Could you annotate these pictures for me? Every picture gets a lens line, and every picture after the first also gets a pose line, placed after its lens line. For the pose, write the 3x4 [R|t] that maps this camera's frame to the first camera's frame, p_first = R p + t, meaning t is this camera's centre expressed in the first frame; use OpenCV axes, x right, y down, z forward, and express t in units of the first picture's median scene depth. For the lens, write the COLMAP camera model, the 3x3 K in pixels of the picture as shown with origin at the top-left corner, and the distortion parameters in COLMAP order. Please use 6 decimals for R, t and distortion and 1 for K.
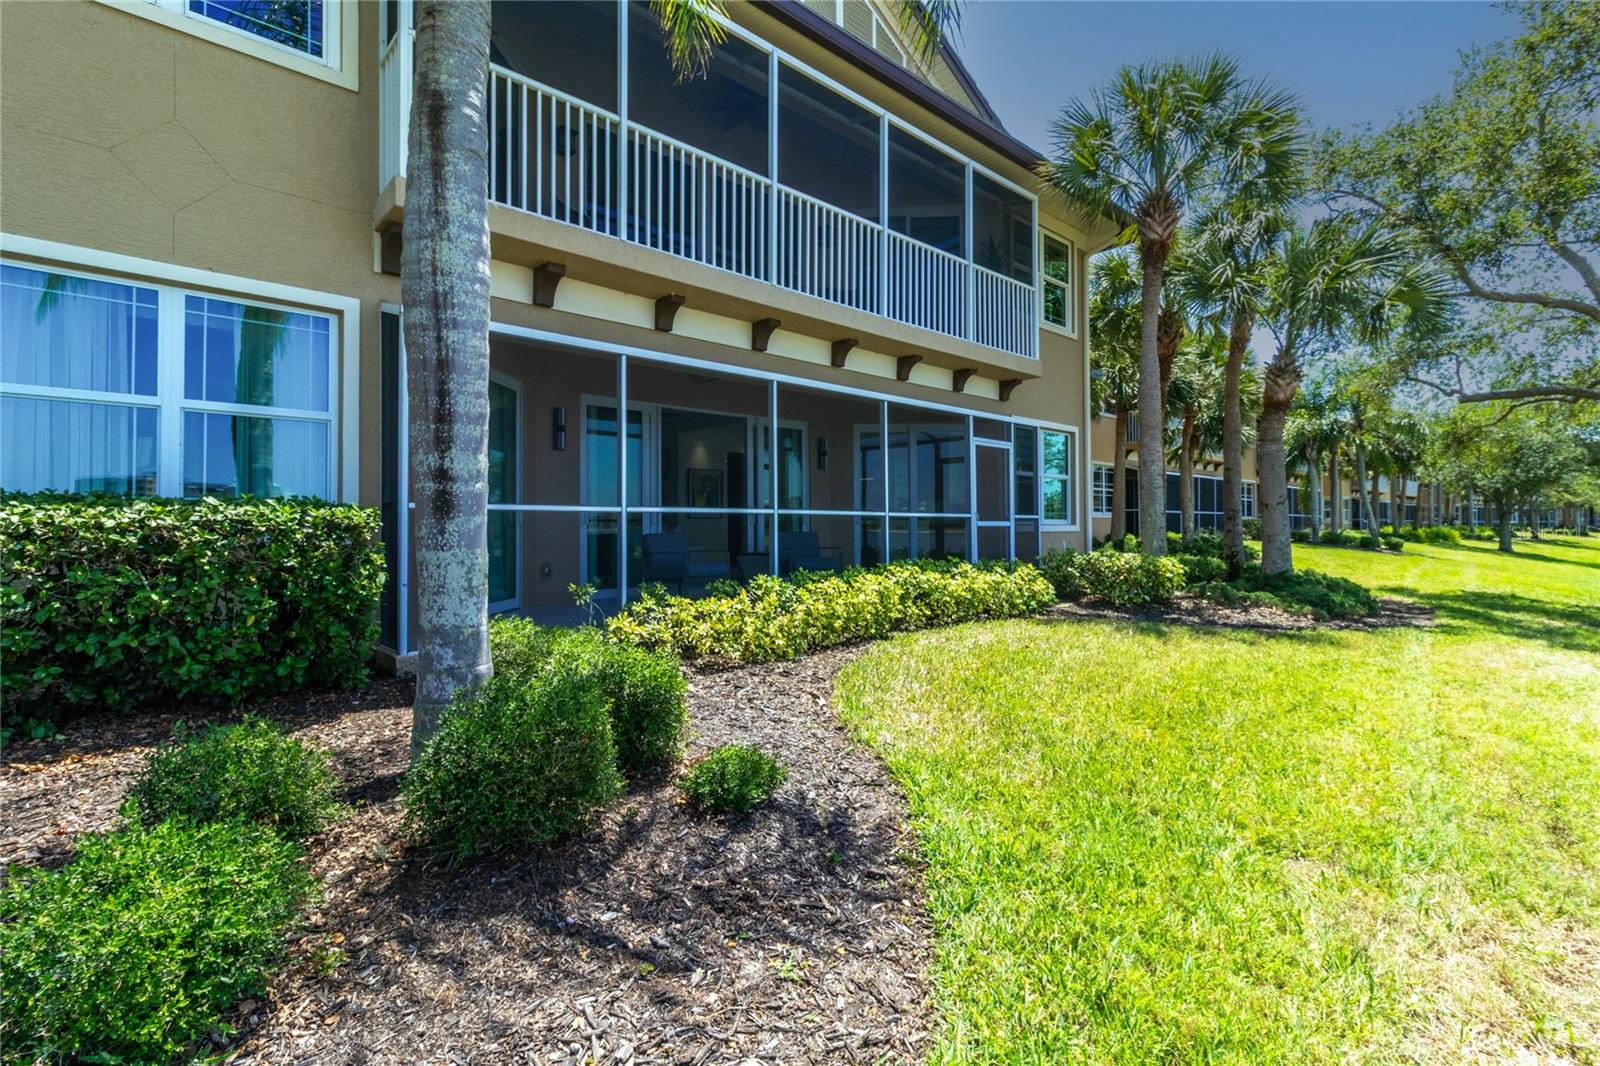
lens RADIAL K [[753.8, 0, 808.8], [0, 753.8, 518.6], [0, 0, 1]] dist [0.008435, -0.000433]
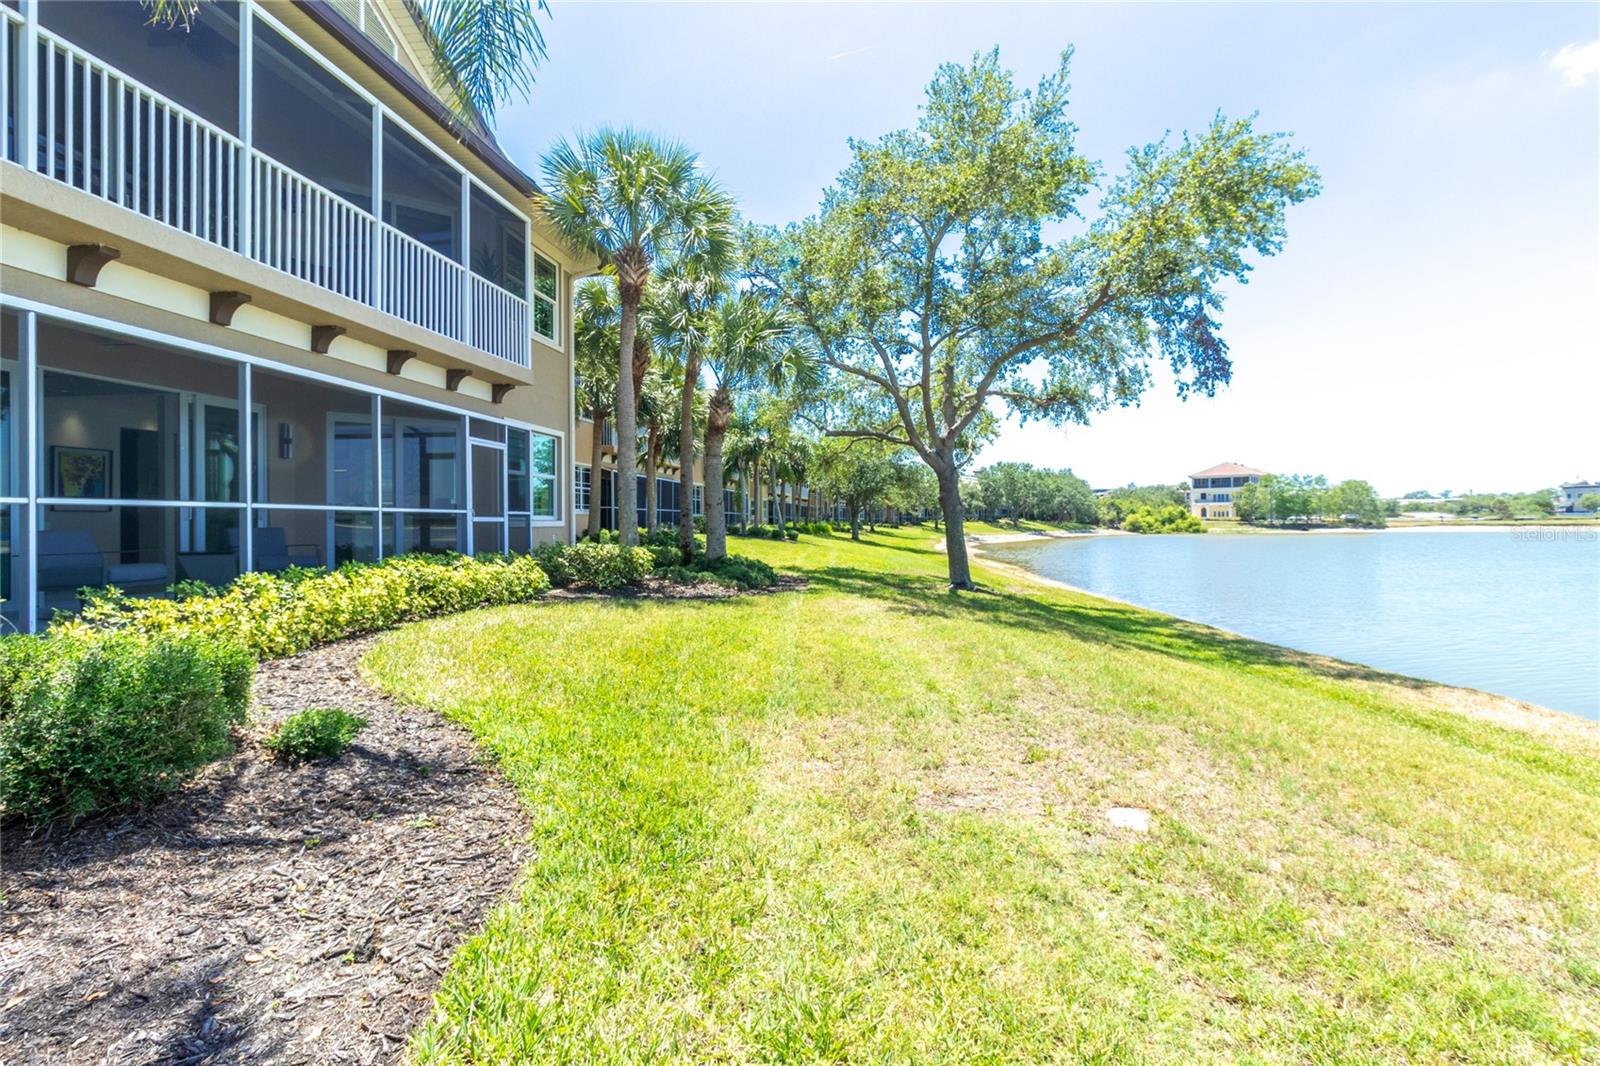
lens RADIAL K [[734.7, 0, 807.9], [0, 734.7, 515.6], [0, 0, 1]] dist [-0.002195, -0.000004]
pose [[0.780086, 0.005243, 0.625650, -0.056236], [-0.006132, 0.999981, -0.000735, -0.000451], [-0.625642, -0.003264, 0.780104, -0.096873]]
